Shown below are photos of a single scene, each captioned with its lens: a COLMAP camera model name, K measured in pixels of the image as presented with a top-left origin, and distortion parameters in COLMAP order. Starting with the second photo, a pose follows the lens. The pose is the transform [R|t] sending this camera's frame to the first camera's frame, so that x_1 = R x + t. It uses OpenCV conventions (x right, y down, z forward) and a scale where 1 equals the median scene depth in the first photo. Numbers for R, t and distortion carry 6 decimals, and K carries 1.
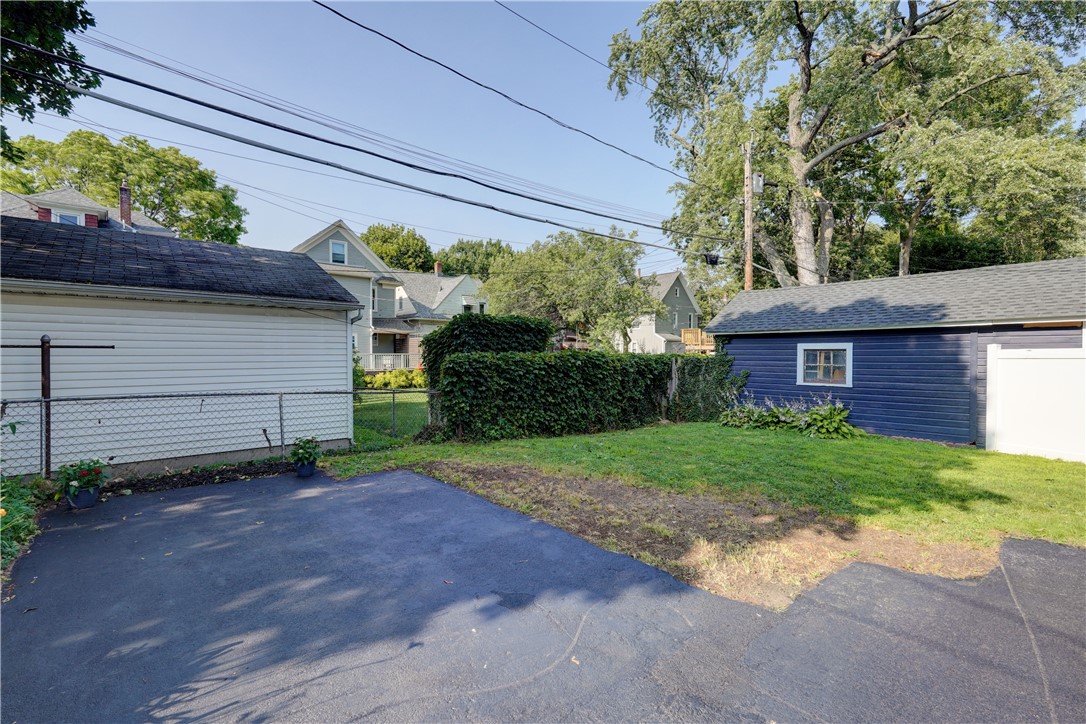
lens RADIAL K [[489.9, 0, 554.5], [0, 489.9, 358.3], [0, 0, 1]] dist [0.000089, 0.003055]
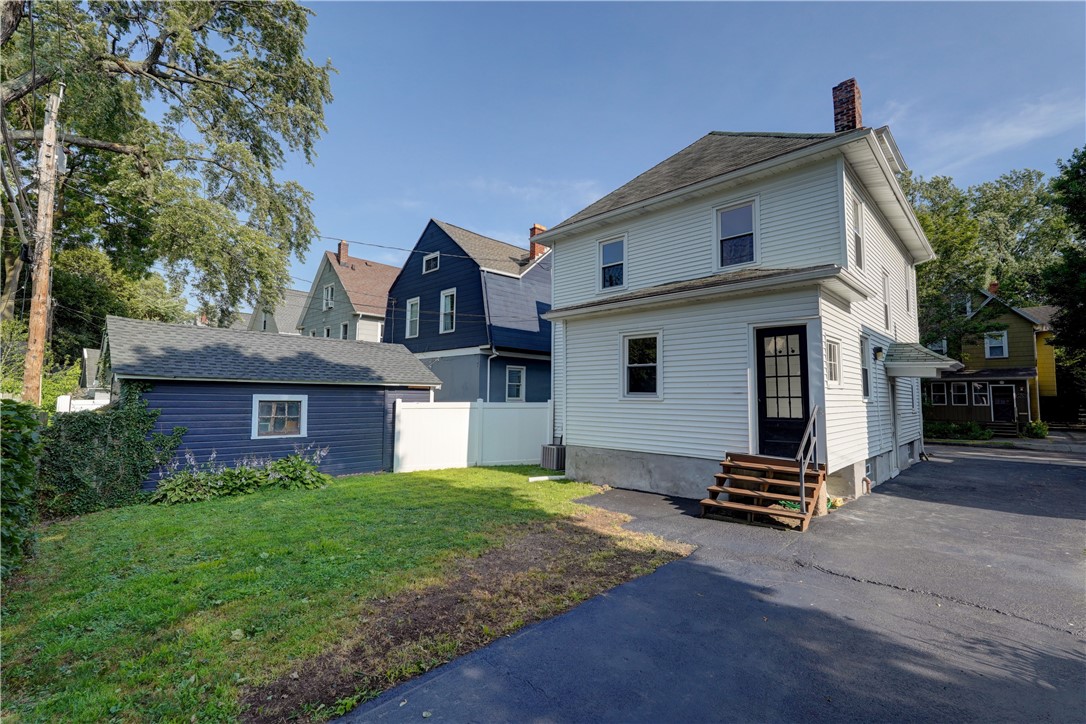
lens RADIAL K [[489.9, 0, 538.5], [0, 489.9, 362.5], [0, 0, 1]] dist [0.000089, 0.003055]
pose [[-0.077662, 0.067795, 0.994672, -0.487833], [-0.005711, 0.997639, -0.068443, -0.030986], [-0.996963, -0.010996, -0.077091, 0.567545]]
